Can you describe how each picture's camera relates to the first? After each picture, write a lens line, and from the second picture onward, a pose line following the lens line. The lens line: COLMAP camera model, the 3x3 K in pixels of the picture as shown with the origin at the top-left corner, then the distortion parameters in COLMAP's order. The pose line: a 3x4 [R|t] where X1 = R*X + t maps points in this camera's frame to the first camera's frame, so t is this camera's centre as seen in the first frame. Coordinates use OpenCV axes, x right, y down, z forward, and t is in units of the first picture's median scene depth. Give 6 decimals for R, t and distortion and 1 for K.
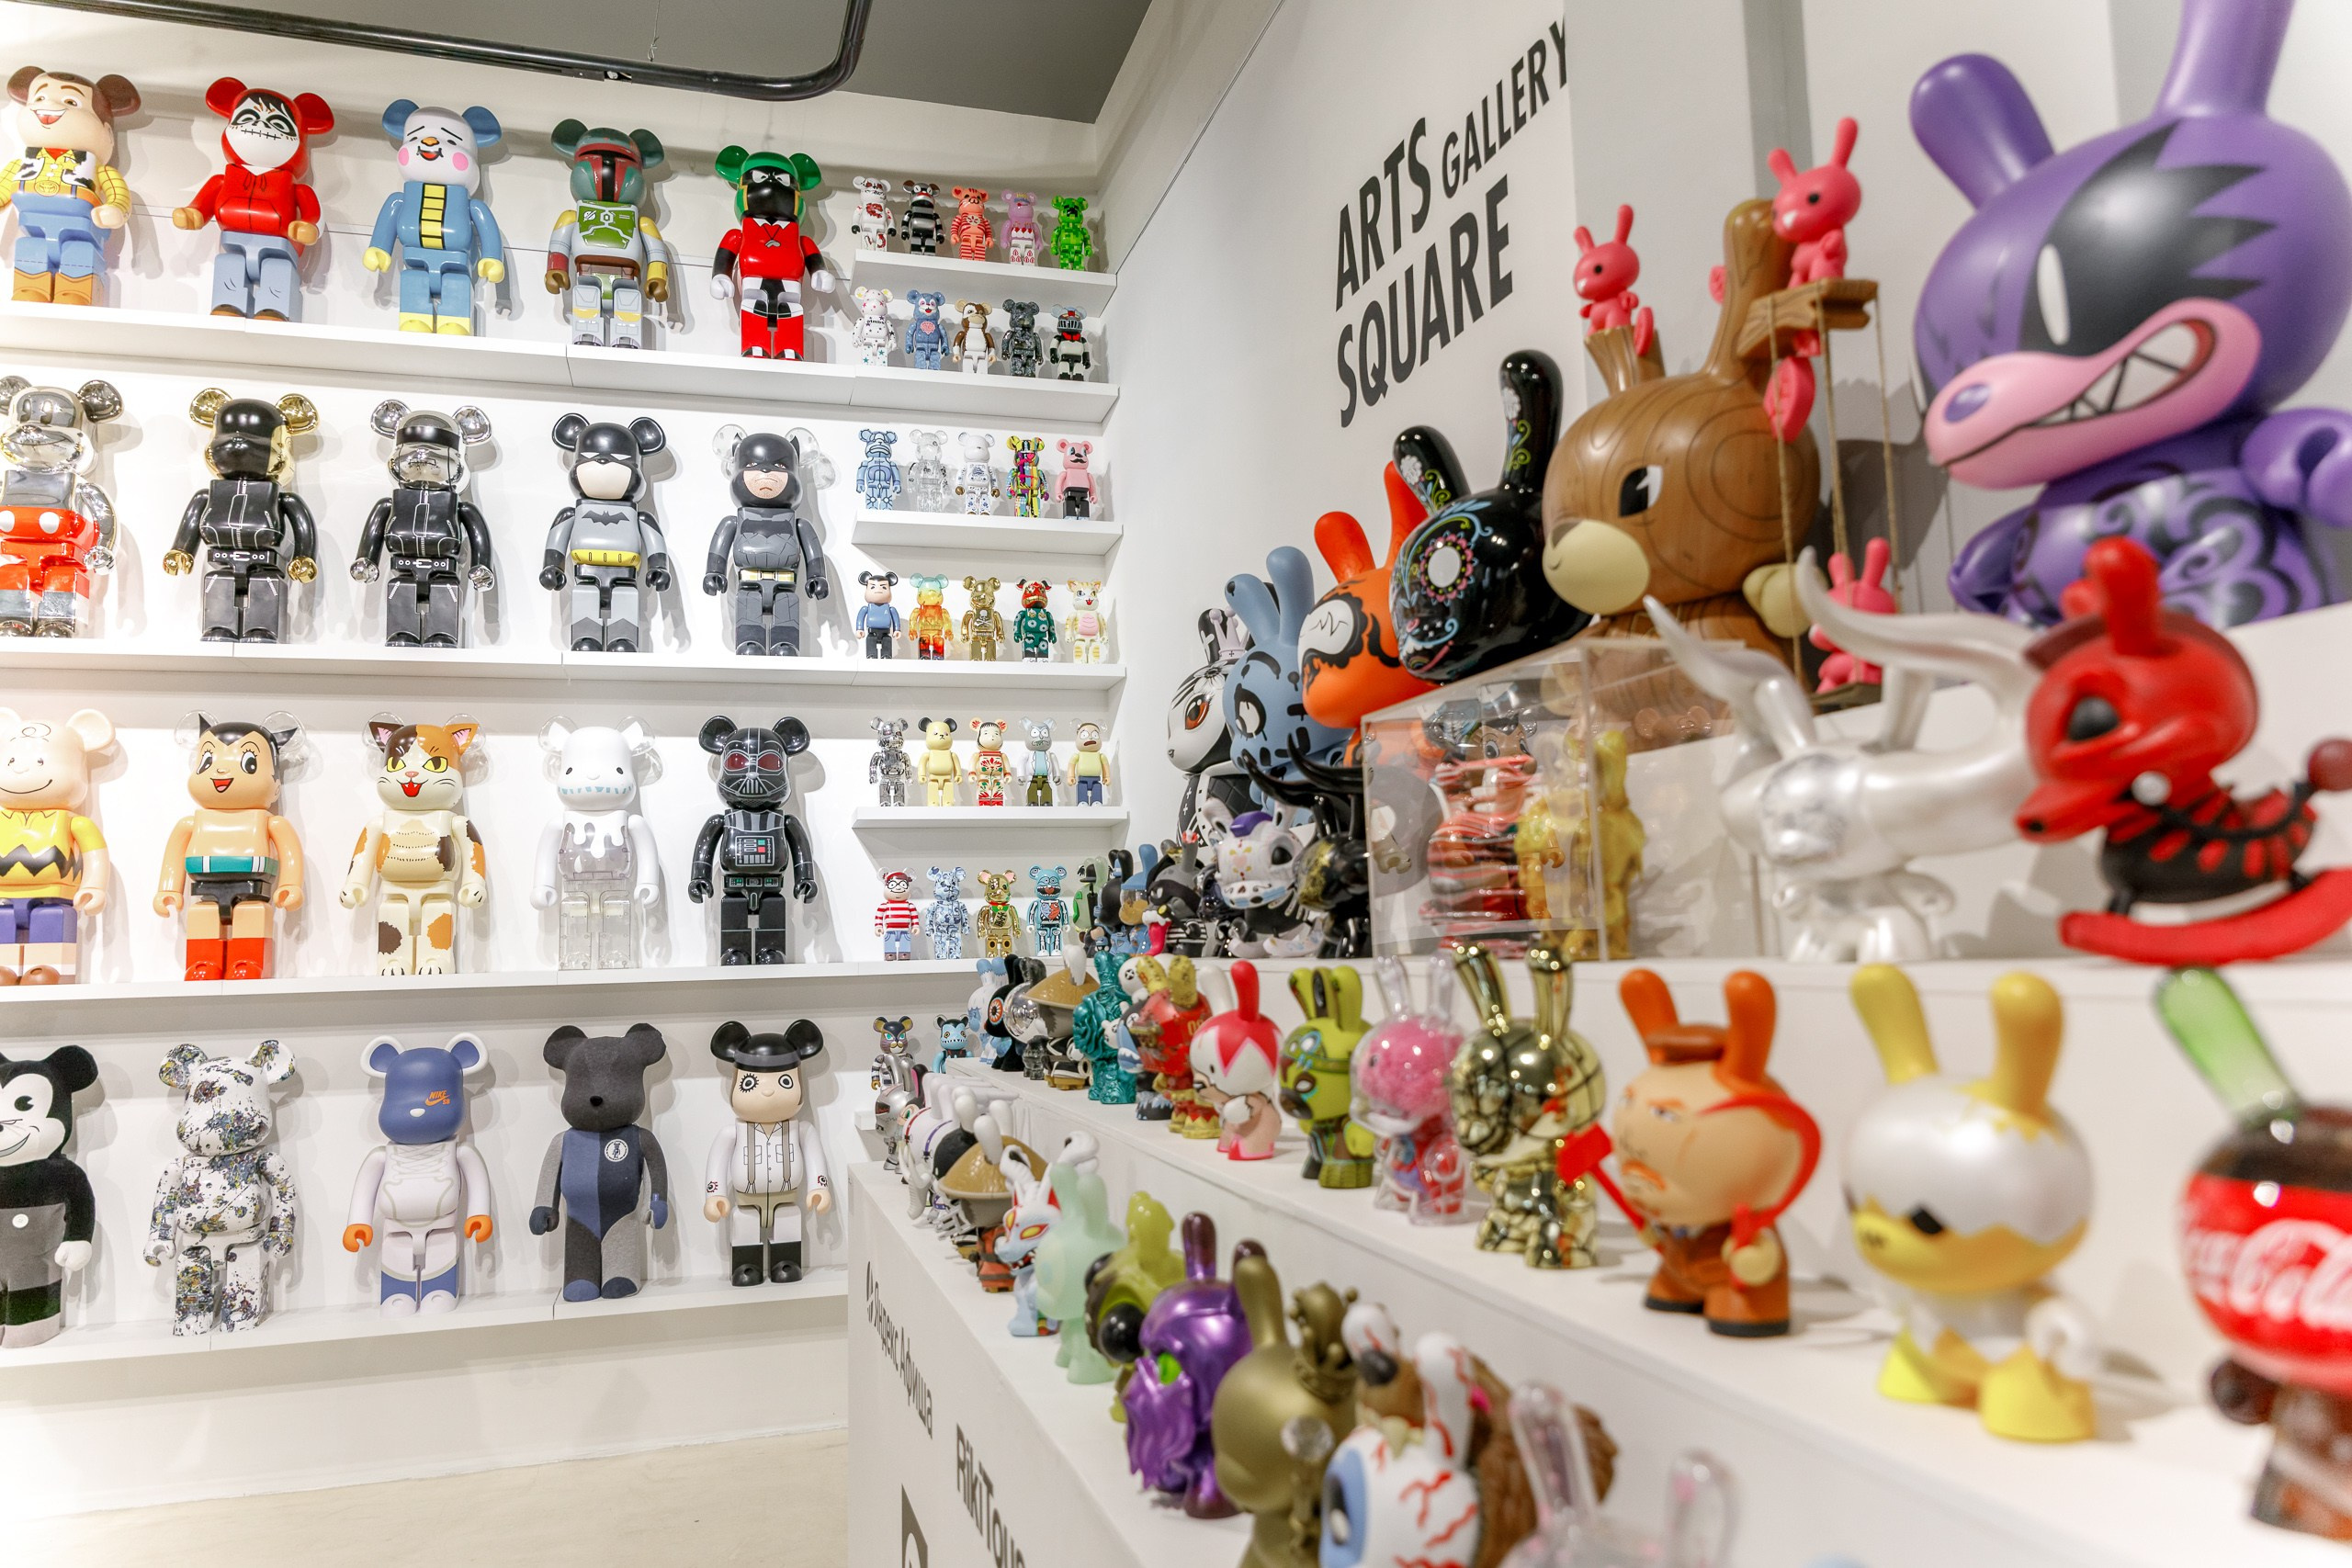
lens RADIAL K [[1557.7, 0, 1163.7], [0, 1557.7, 808.3], [0, 0, 1]] dist [-0.008762, 0.002588]
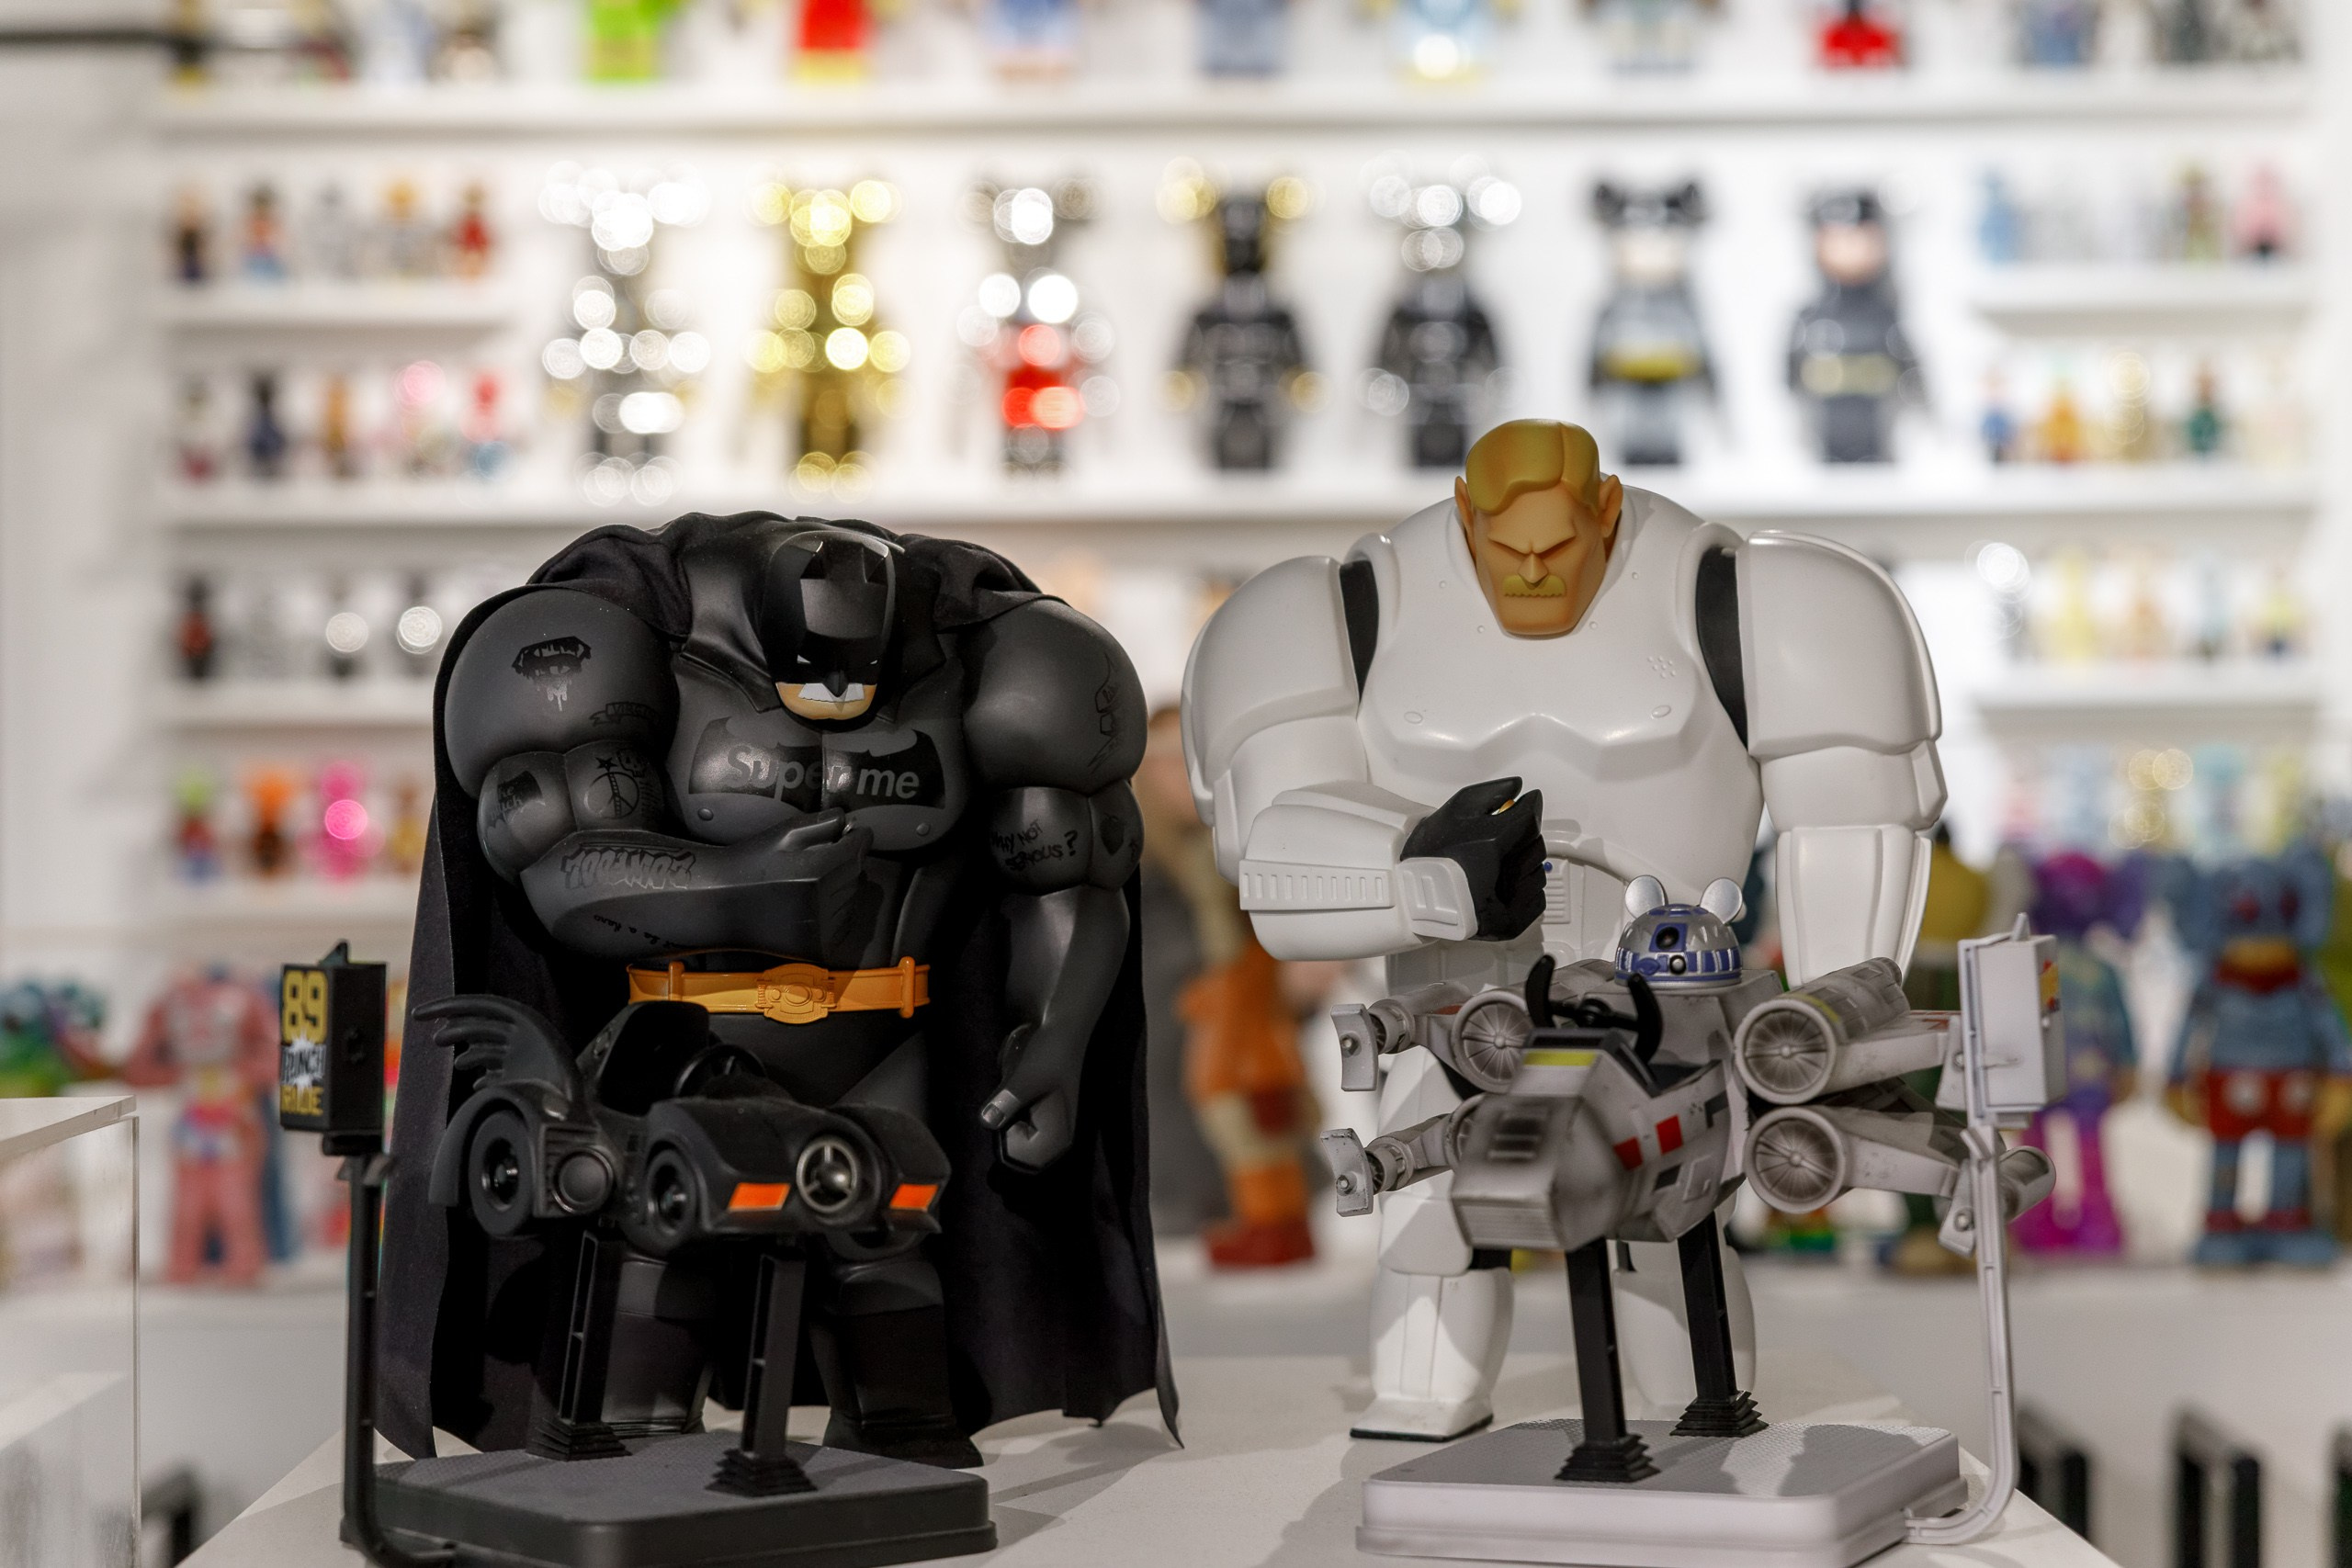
lens RADIAL K [[4577.0, 0, 1172.0], [0, 4577.0, 785.4], [0, 0, 1]] dist [-0.070691, 0.000000]
pose [[0.956348, 0.015168, -0.291836, 0.087082], [0.012048, 0.995756, 0.091238, -0.158908], [0.291981, -0.090771, 0.952107, -1.281665]]
